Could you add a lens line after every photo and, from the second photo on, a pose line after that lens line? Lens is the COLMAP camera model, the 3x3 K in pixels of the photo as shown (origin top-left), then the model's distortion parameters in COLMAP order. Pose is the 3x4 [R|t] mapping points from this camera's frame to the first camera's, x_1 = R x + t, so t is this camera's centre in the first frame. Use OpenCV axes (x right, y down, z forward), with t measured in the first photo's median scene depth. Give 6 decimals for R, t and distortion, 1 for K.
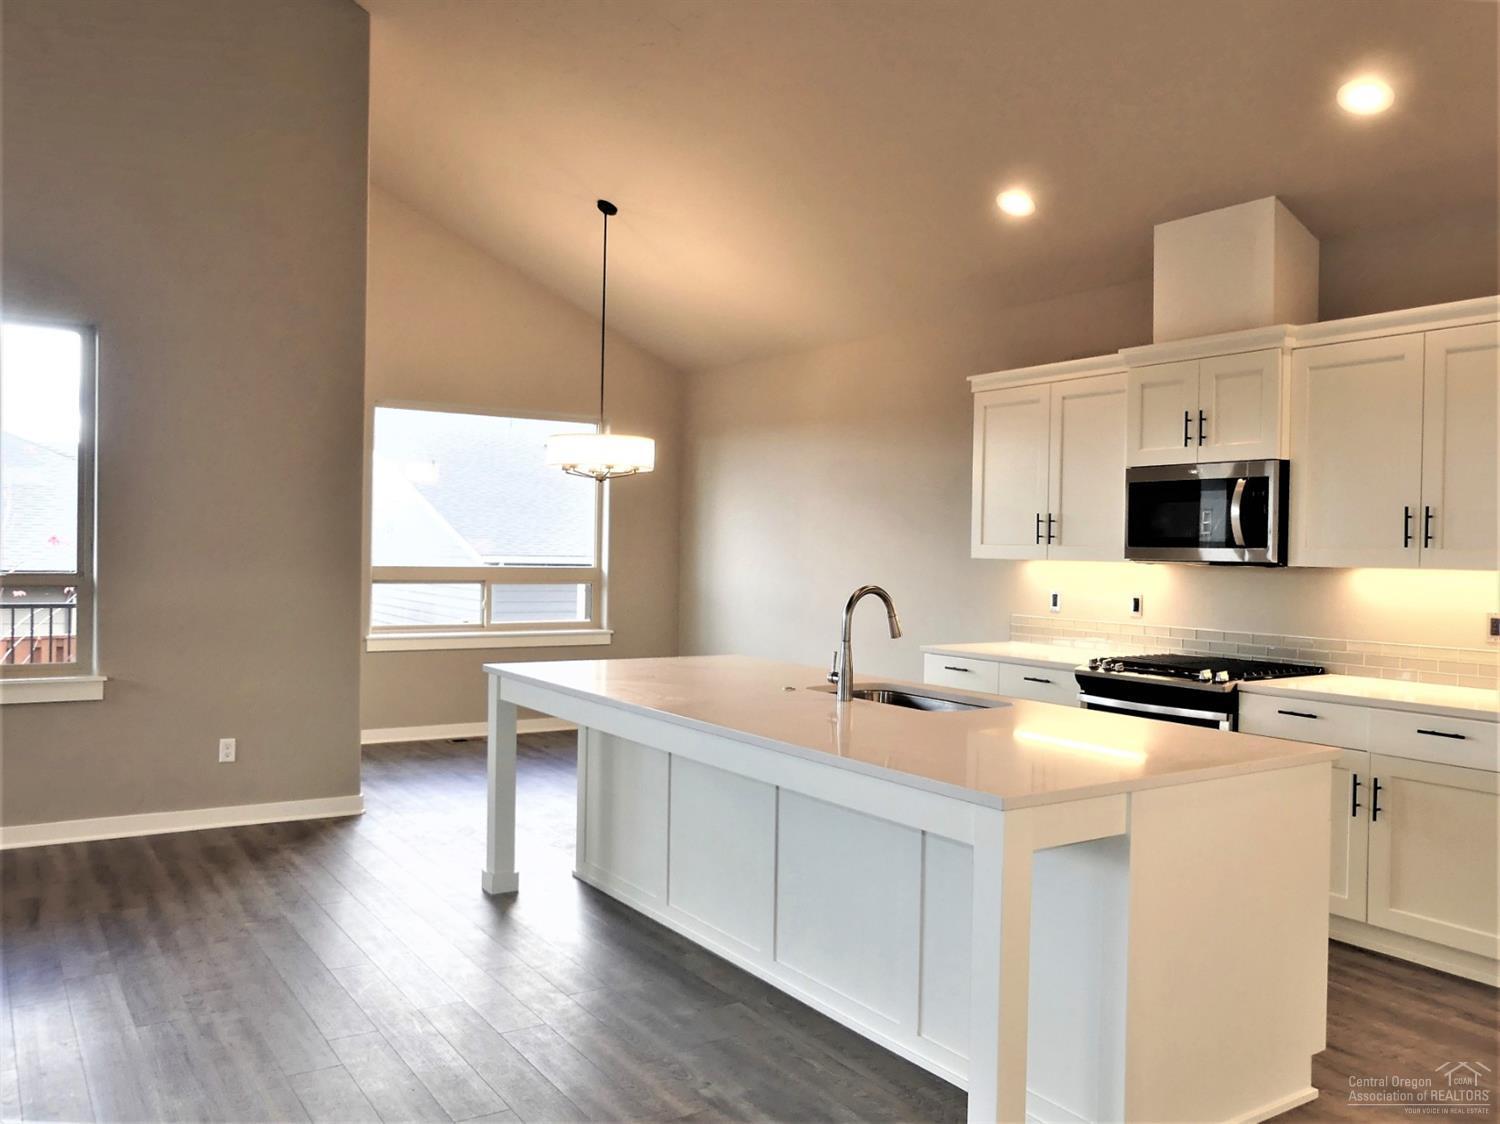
lens RADIAL K [[1198.9, 0, 749.5], [0, 1198.9, 562.4], [0, 0, 1]] dist [0.001993, -0.000132]
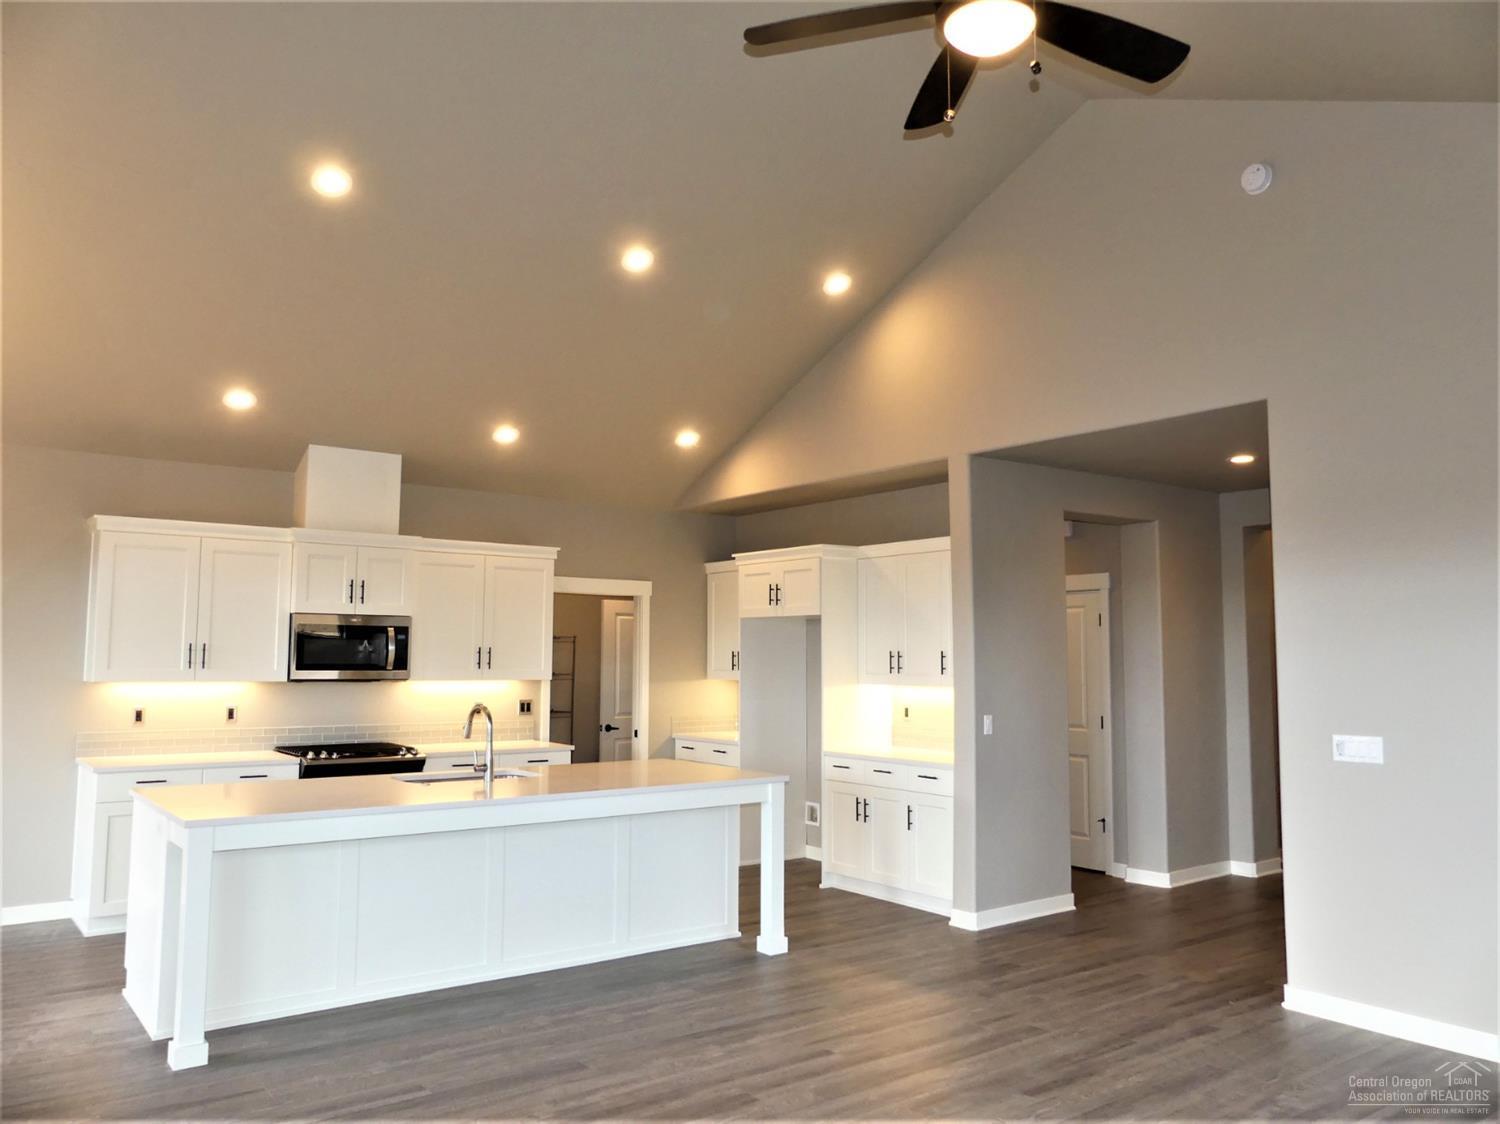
lens RADIAL K [[1131.4, 0, 741.9], [0, 1131.4, 555.7], [0, 0, 1]] dist [-0.039008, 0.041637]
pose [[-0.058270, 0.077121, 0.995318, -1.083834], [0.006285, 0.997020, -0.076885, -0.044392], [-0.998281, 0.001775, -0.058581, 0.604558]]
